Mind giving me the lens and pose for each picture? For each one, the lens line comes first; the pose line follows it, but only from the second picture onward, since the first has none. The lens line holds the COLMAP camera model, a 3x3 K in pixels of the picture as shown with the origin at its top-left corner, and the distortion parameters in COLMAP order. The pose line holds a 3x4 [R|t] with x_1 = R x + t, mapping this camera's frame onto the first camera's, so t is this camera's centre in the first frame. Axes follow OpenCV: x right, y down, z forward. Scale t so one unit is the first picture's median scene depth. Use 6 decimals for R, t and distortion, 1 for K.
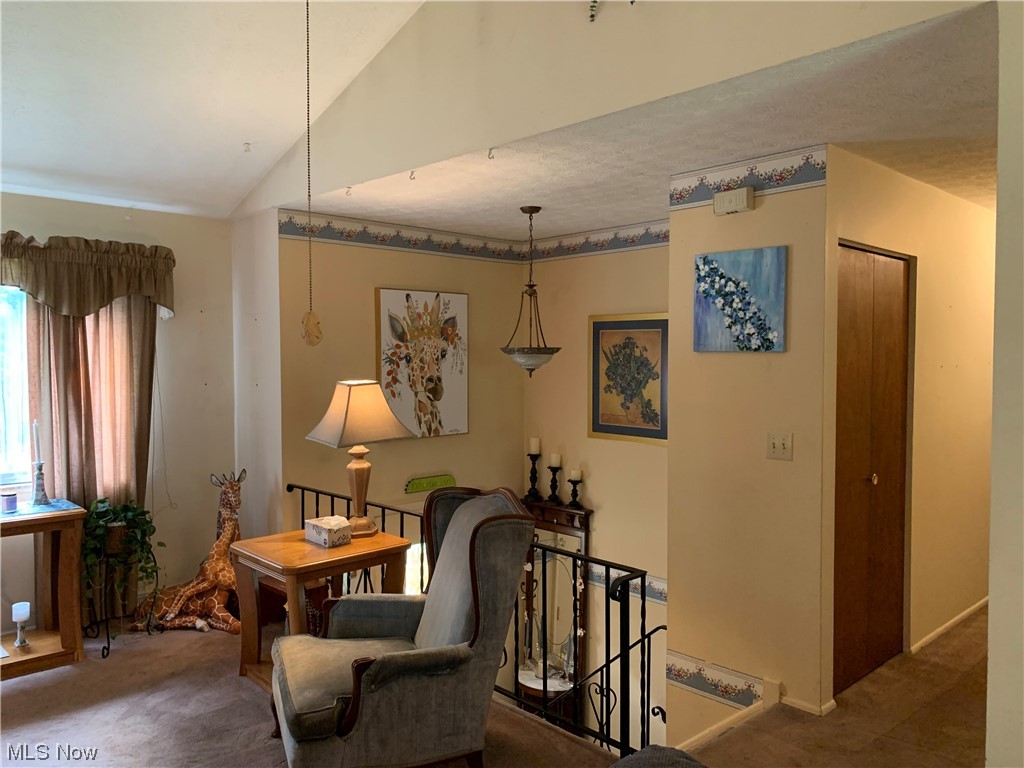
lens RADIAL K [[783.3, 0, 506.8], [0, 783.3, 384.1], [0, 0, 1]] dist [0.037420, -0.054970]
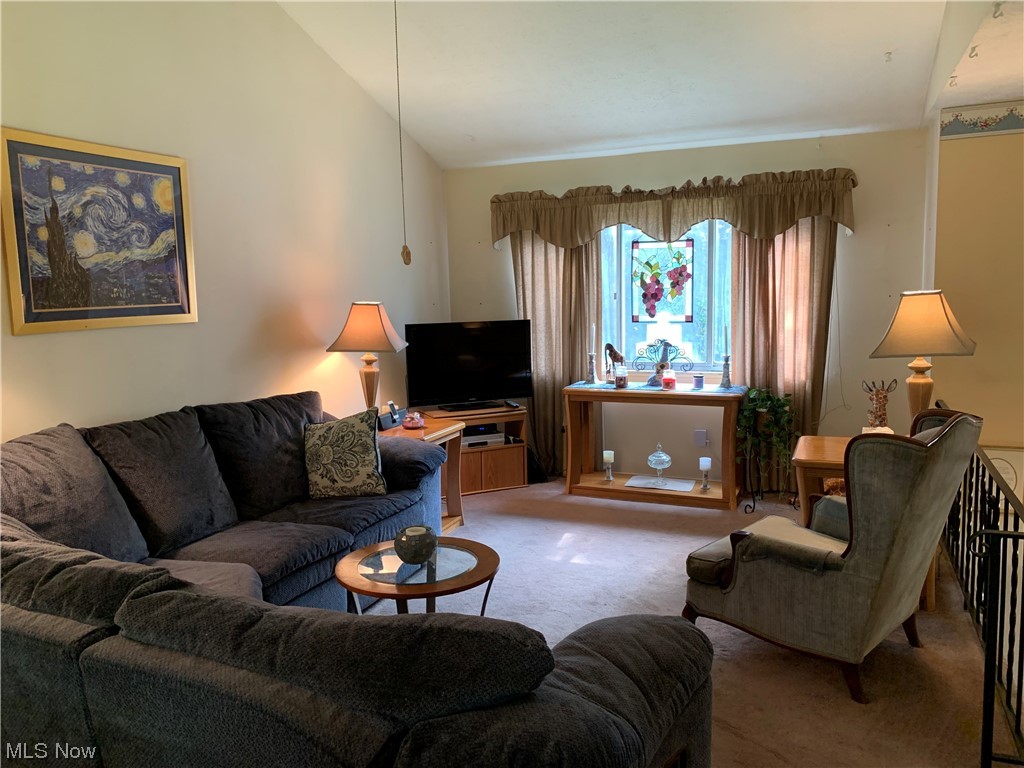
lens RADIAL K [[783.3, 0, 492.9], [0, 783.3, 375.1], [0, 0, 1]] dist [0.037420, -0.054970]
pose [[0.385943, 0.094003, -0.917721, 0.398853], [-0.006835, 0.995059, 0.099050, 0.005402], [0.922497, -0.031955, 0.384679, 0.127931]]
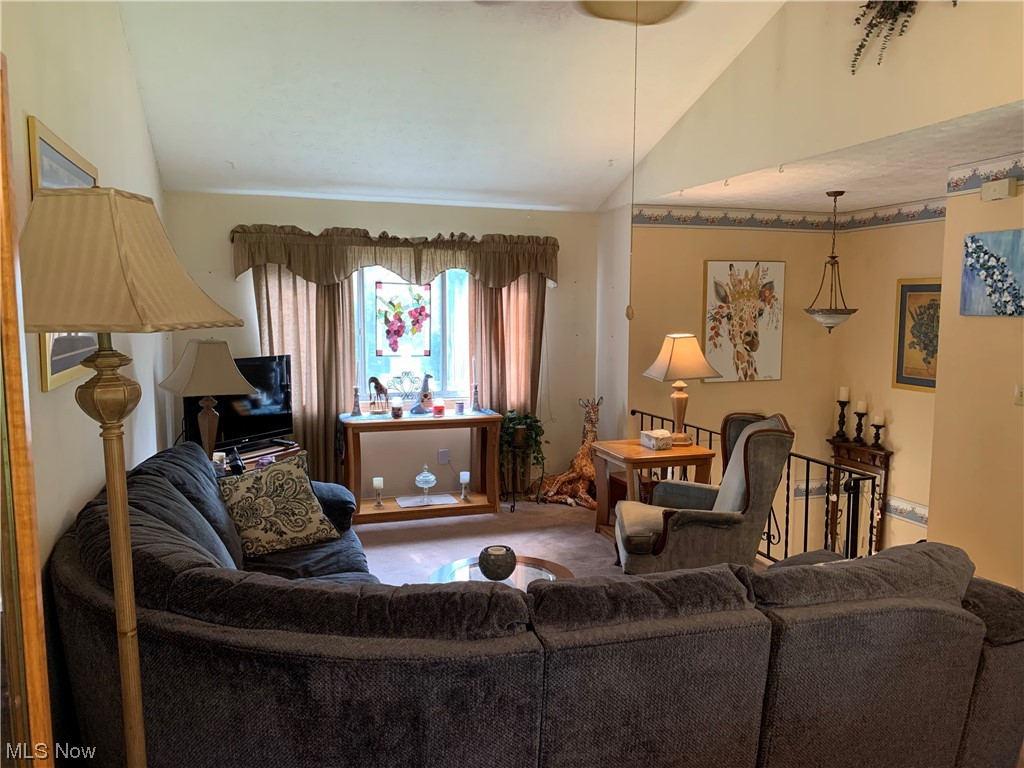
lens RADIAL K [[783.3, 0, 513.1], [0, 783.3, 389.3], [0, 0, 1]] dist [0.037420, -0.054970]
pose [[0.905879, 0.047554, -0.420859, 0.105654], [-0.018684, 0.997196, 0.072459, -0.002234], [0.423124, -0.057776, 0.904228, -0.314814]]
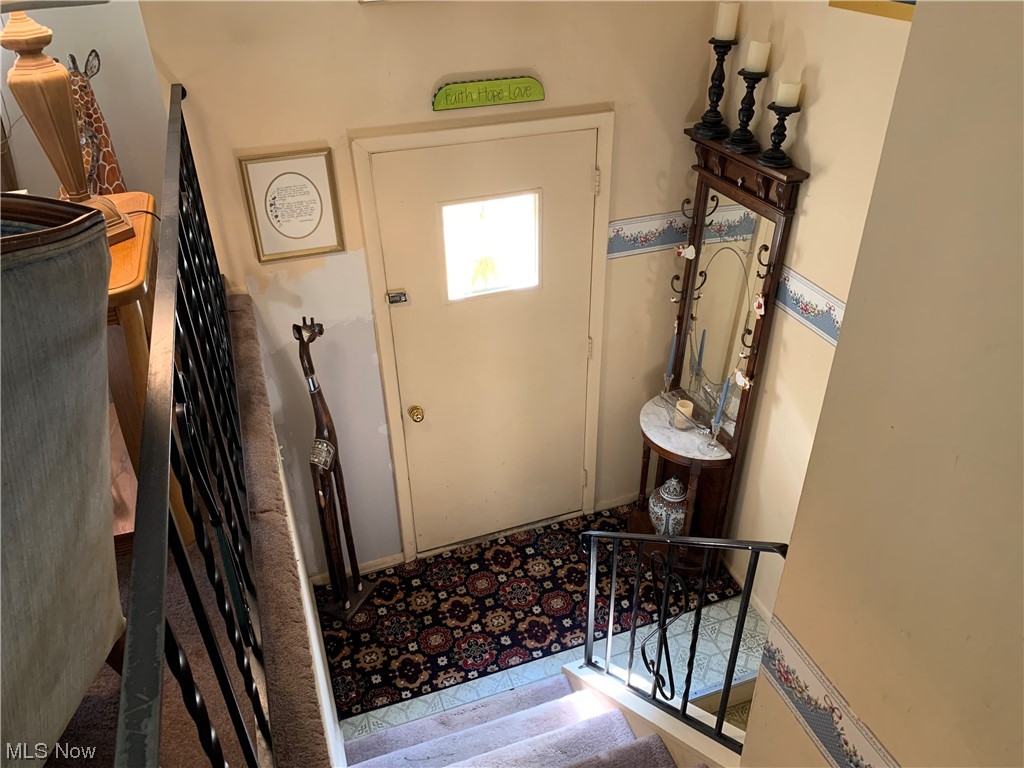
lens RADIAL K [[783.3, 0, 518.9], [0, 783.3, 375.9], [0, 0, 1]] dist [0.037420, -0.054970]
pose [[0.924925, 0.191073, -0.328641, 0.155566], [-0.000307, 0.864879, 0.501980, 0.030335], [0.380149, -0.464193, 0.800007, 0.590175]]
